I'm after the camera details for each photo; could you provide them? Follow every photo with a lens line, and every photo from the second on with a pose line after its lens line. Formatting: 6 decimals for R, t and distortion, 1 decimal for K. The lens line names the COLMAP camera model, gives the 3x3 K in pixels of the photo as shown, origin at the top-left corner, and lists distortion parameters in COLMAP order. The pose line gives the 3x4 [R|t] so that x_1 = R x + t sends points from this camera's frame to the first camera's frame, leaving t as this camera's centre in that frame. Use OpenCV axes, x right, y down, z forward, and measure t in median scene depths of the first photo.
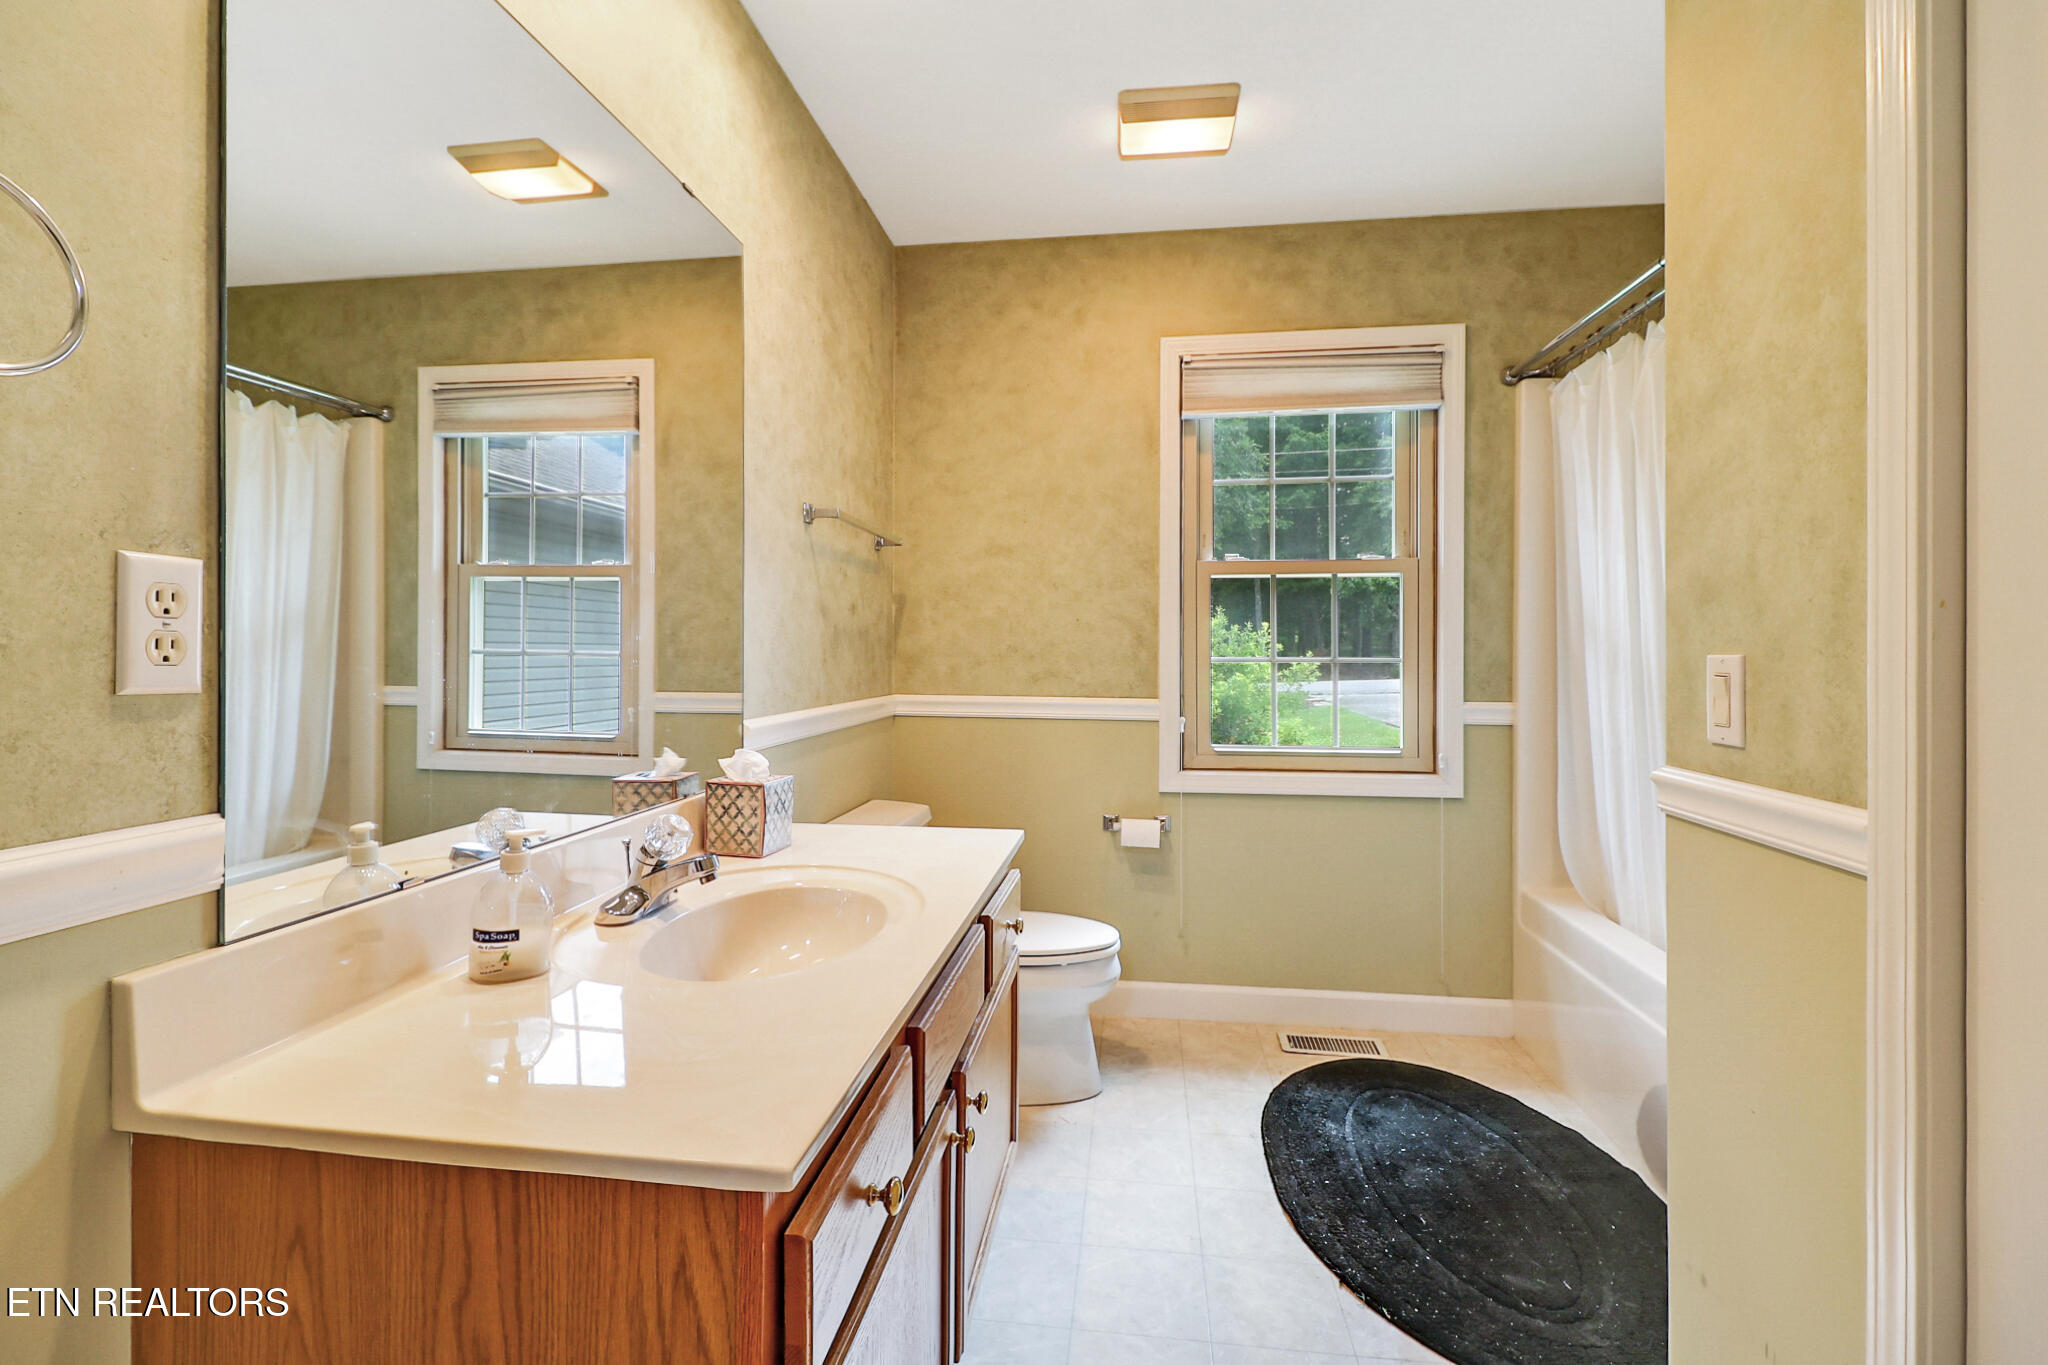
lens RADIAL K [[939.2, 0, 1020.3], [0, 939.2, 665.6], [0, 0, 1]] dist [-0.002982, -0.012309]
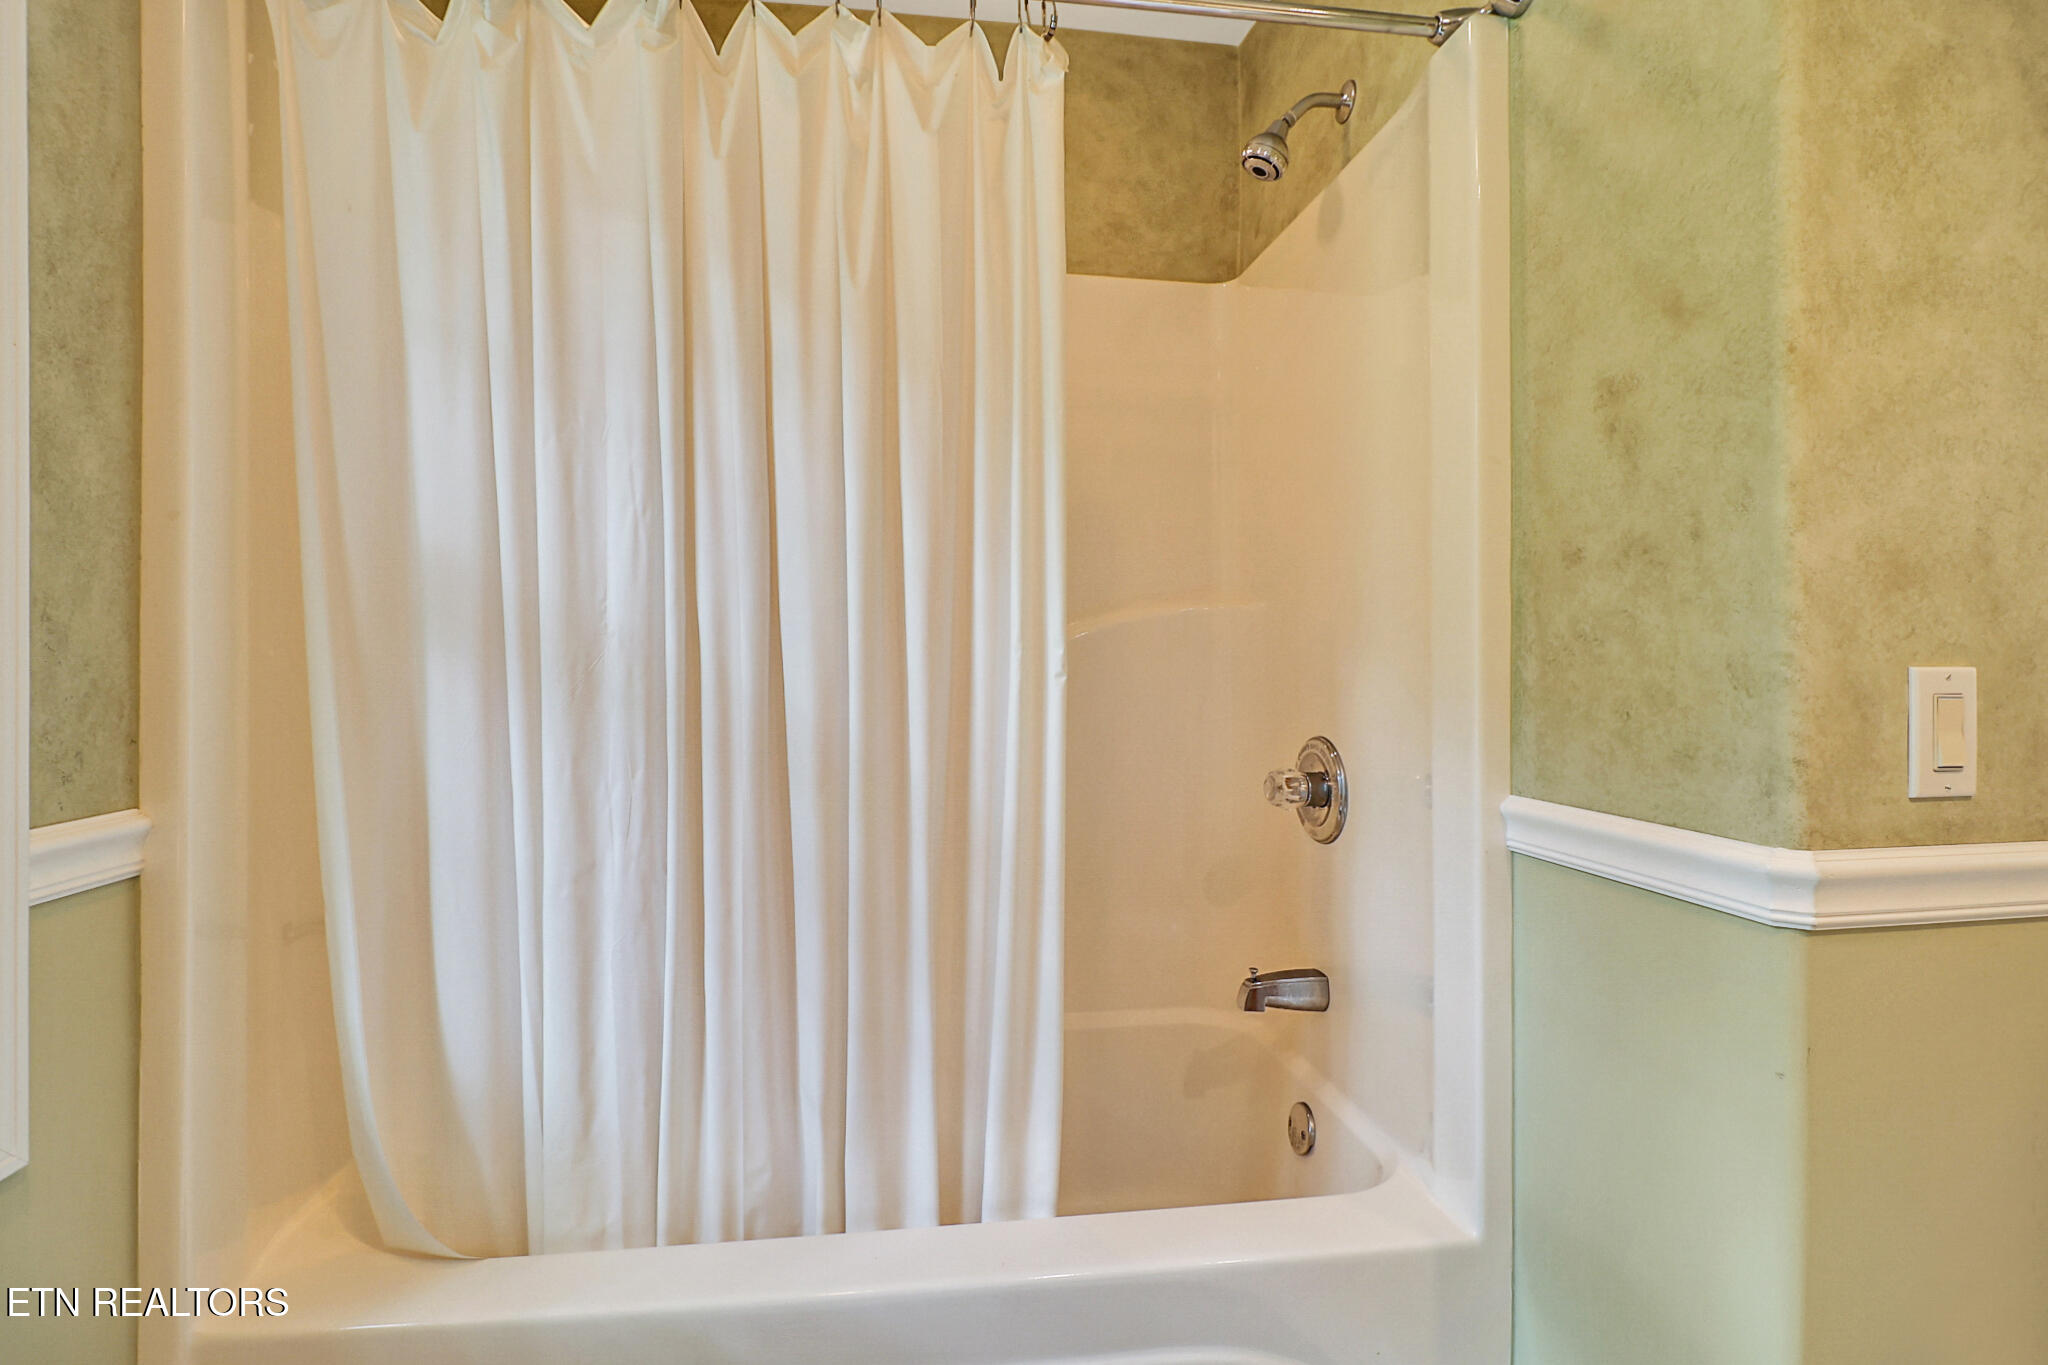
lens RADIAL K [[939.2, 0, 1030.0], [0, 939.2, 675.5], [0, 0, 1]] dist [-0.002982, -0.012309]
pose [[-0.268940, -0.006581, 0.963134, 0.277487], [0.011056, 0.999890, 0.009919, -0.019549], [-0.963094, 0.013316, -0.268837, 1.839315]]
